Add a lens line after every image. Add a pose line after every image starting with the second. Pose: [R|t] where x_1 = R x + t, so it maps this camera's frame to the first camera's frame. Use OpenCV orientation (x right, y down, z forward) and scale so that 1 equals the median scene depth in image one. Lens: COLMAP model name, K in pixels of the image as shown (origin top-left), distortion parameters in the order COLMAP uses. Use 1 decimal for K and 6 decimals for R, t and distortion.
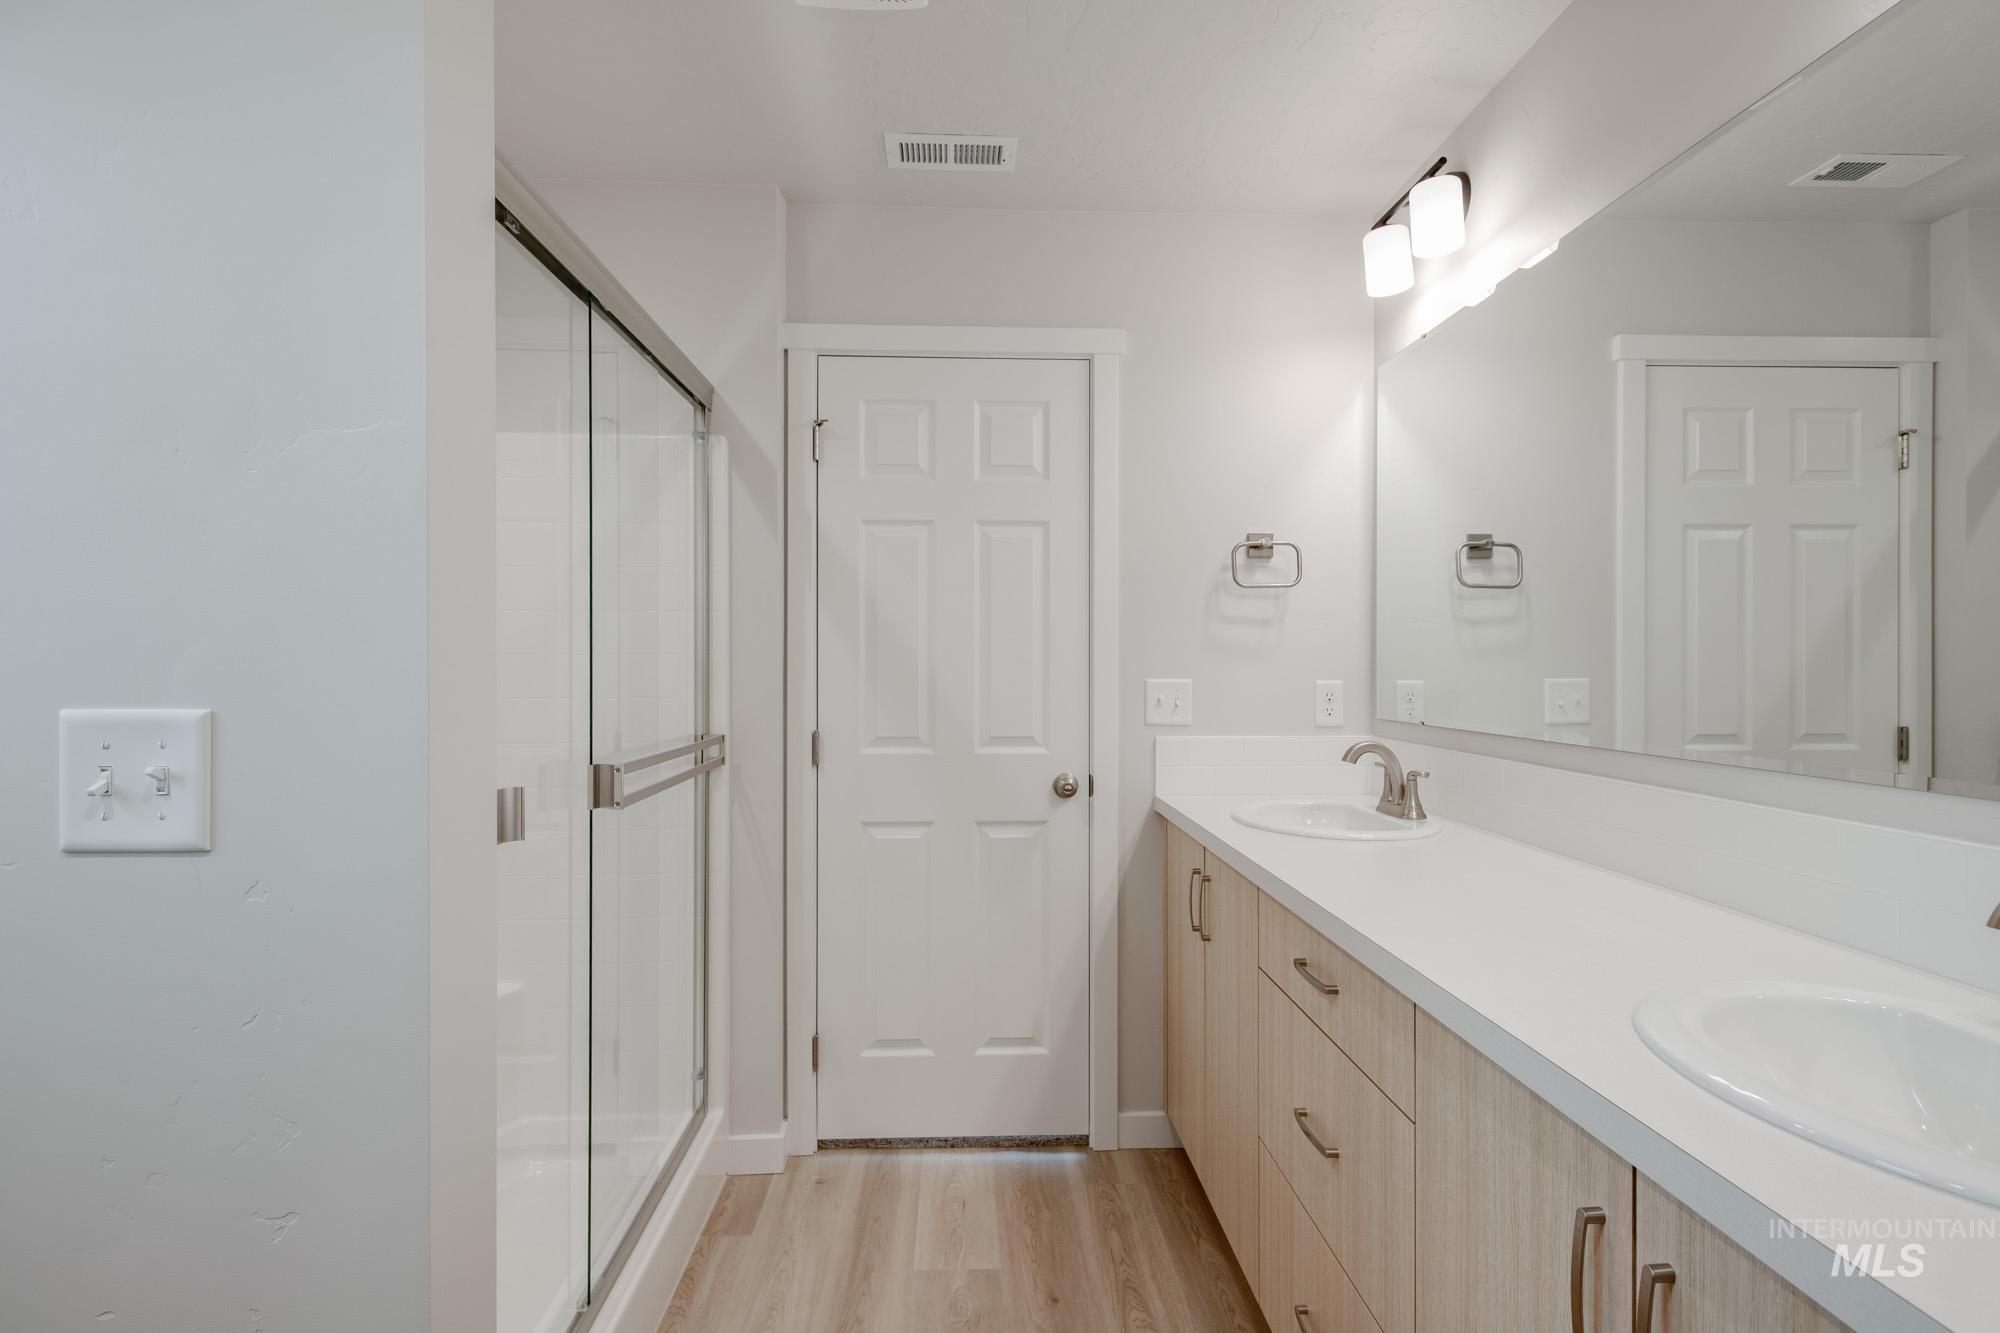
lens RADIAL K [[983.4, 0, 1000.5], [0, 983.4, 667.3], [0, 0, 1]] dist [0.010658, -0.003580]
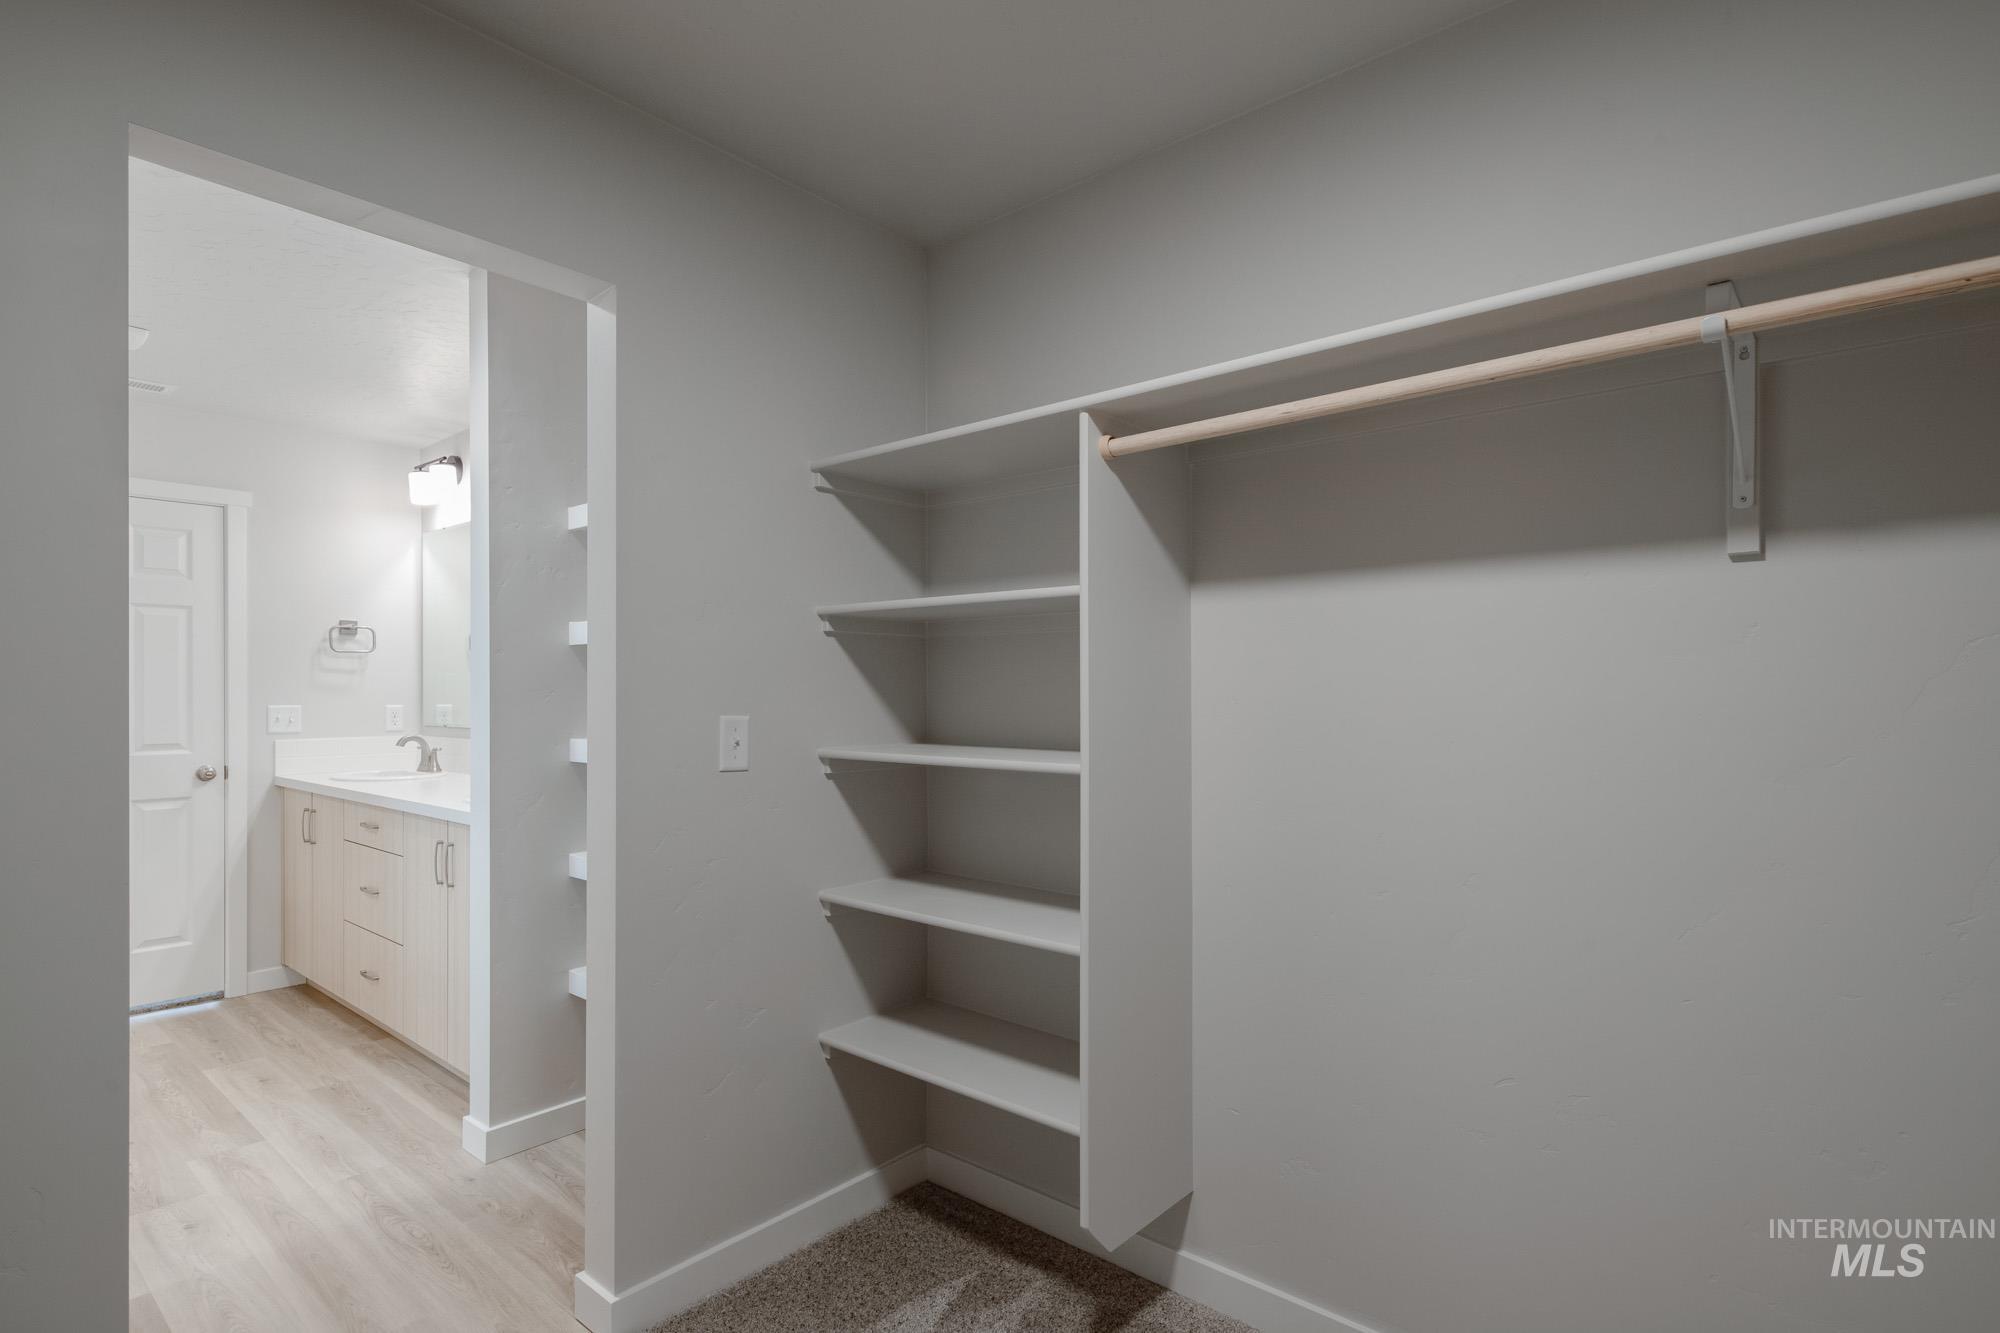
lens RADIAL K [[983.4, 0, 997.6], [0, 983.4, 688.2], [0, 0, 1]] dist [0.010658, -0.003580]
pose [[0.682172, -0.001674, 0.731189, -0.230102], [0.007349, 0.999963, -0.004566, -0.000505], [-0.731154, 0.008488, 0.682159, -1.029515]]
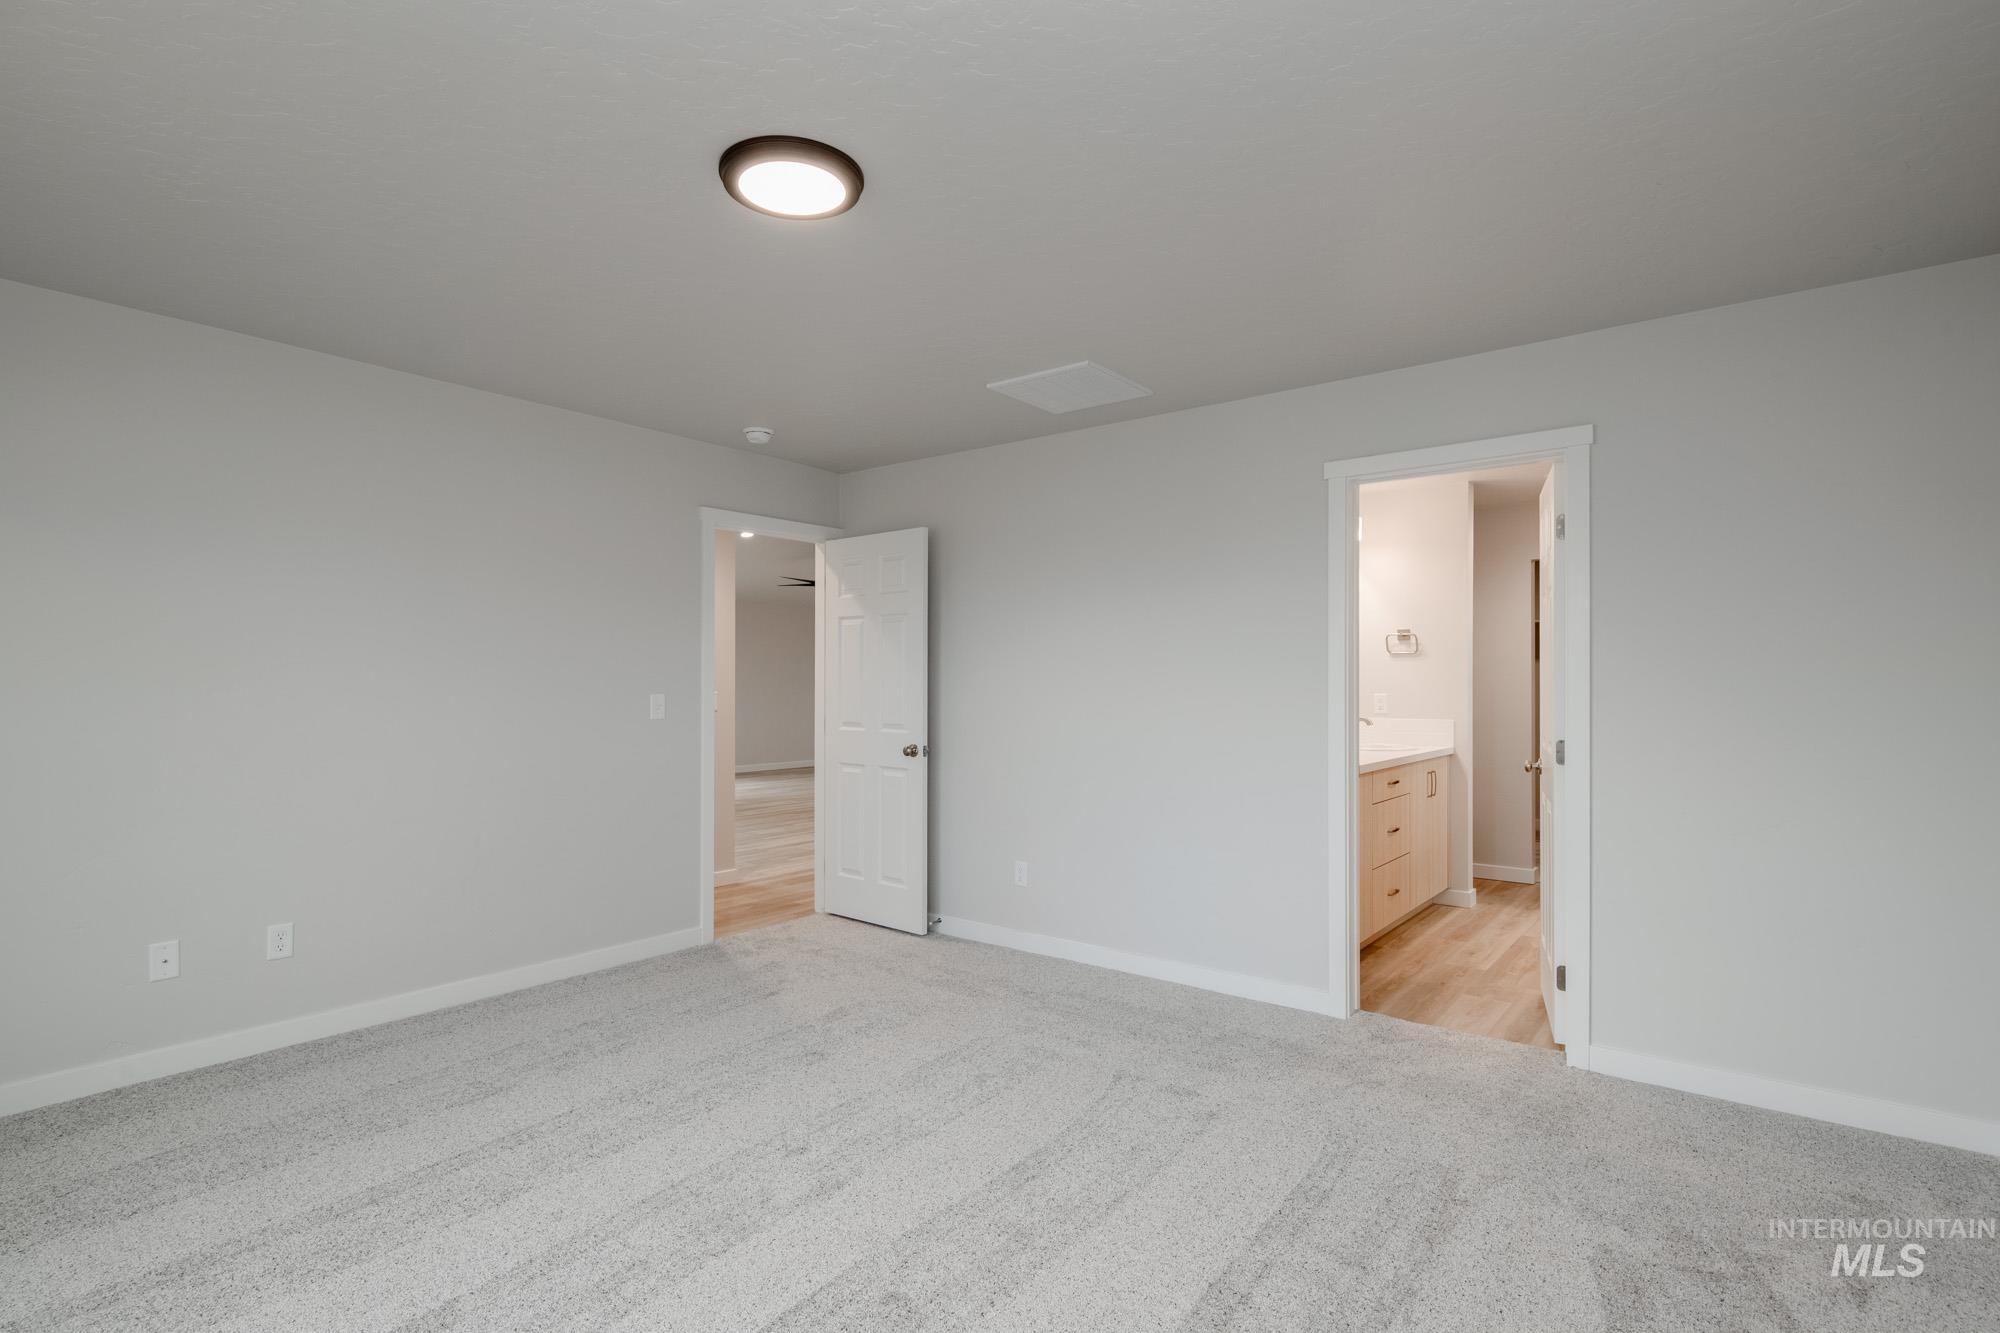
lens RADIAL K [[983.4, 0, 991.0], [0, 983.4, 673.8], [0, 0, 1]] dist [0.010658, -0.003580]
pose [[-0.756086, -0.008291, 0.654420, -0.462874], [-0.006149, 0.999966, 0.005565, -0.030411], [-0.654443, 0.000184, -0.756111, 2.512367]]
